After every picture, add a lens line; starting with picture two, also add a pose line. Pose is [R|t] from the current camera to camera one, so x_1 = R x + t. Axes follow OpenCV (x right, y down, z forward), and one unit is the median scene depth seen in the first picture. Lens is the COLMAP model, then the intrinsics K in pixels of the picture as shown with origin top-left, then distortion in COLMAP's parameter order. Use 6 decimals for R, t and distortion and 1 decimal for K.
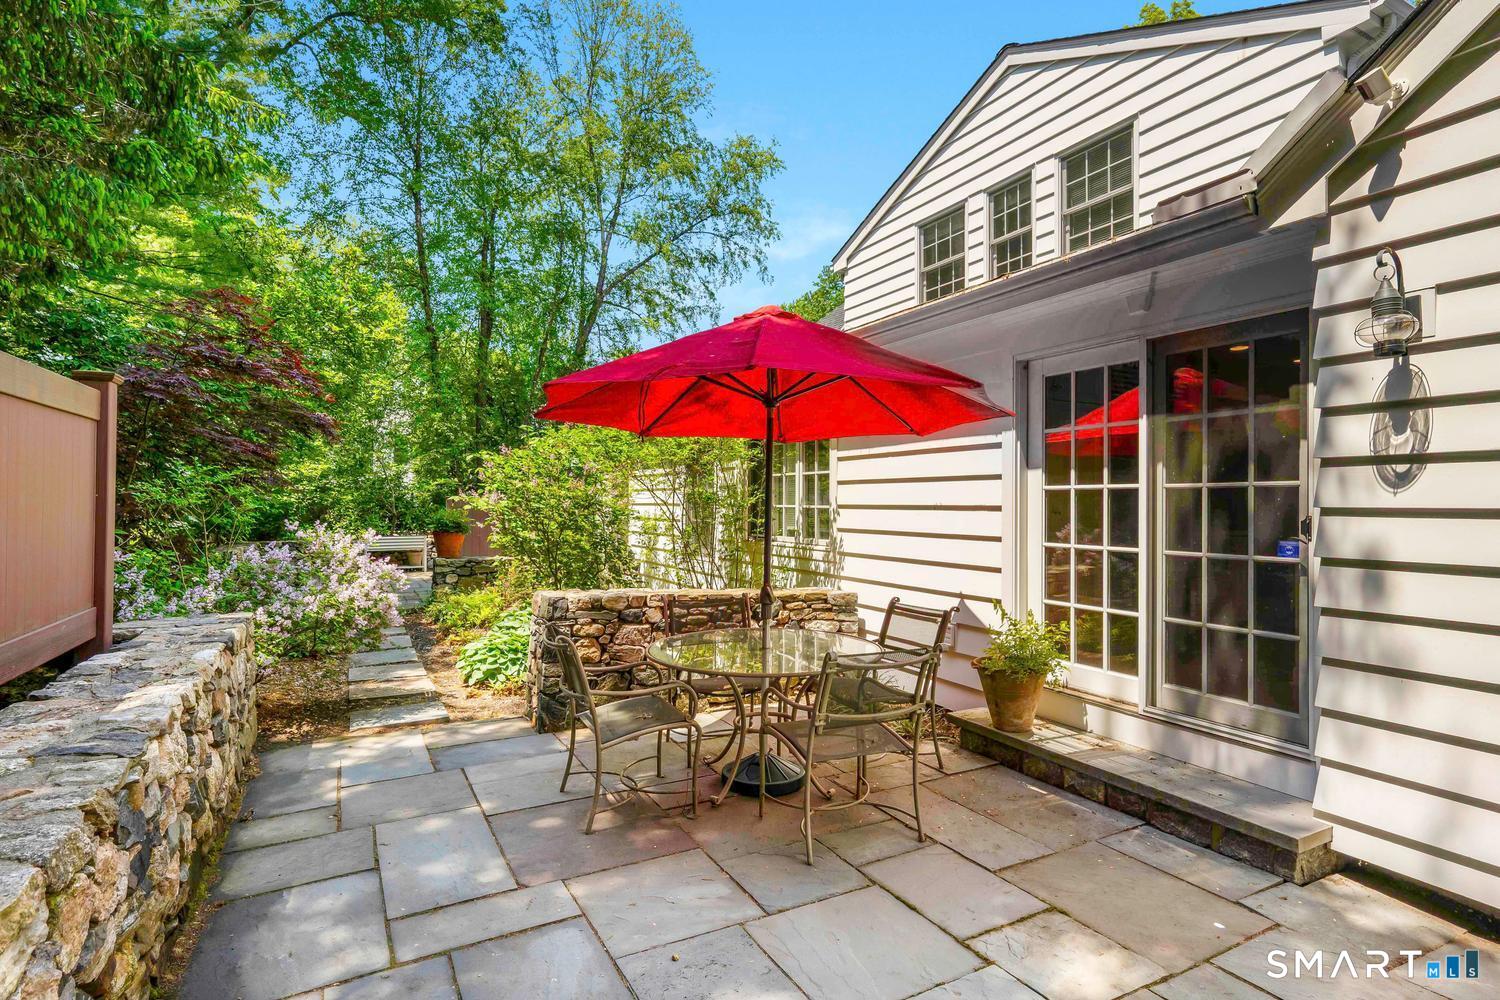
lens RADIAL K [[741.4, 0, 750.0], [0, 741.4, 500.0], [0, 0, 1]] dist [-0.000076, -0.000184]
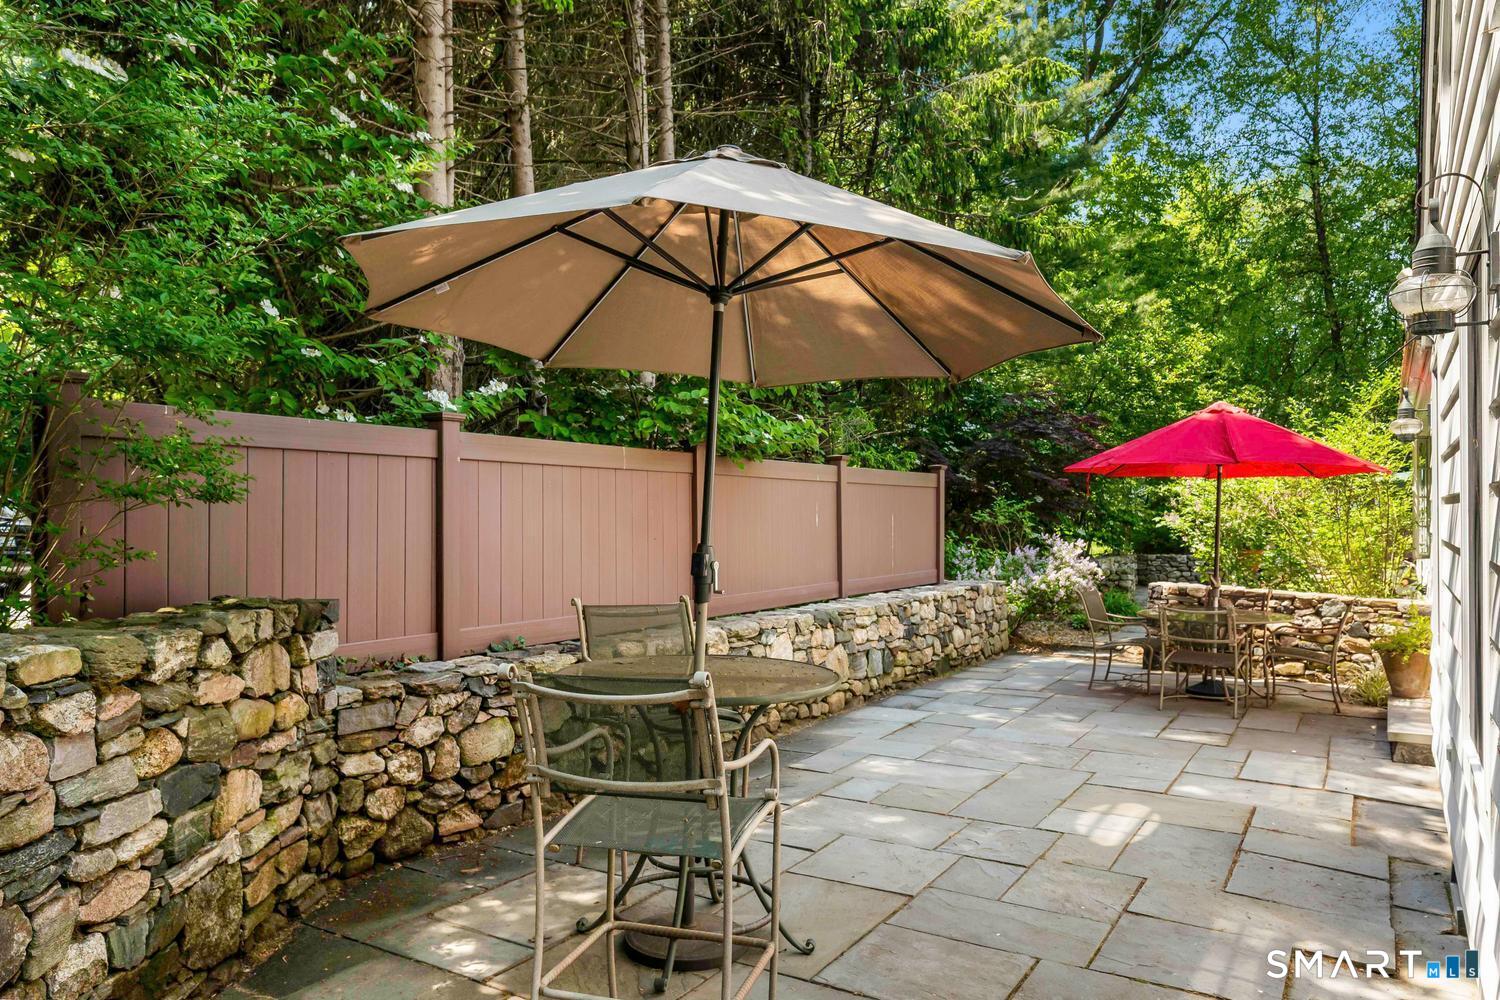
lens RADIAL K [[1025.1, 0, 750.0], [0, 1025.1, 500.0], [0, 0, 1]] dist [0.000260, 0.000157]
pose [[0.495838, -0.016462, -0.868259, 1.037898], [0.005967, 0.999861, -0.015549, -0.015320], [0.868395, 0.002529, 0.495867, -0.699147]]
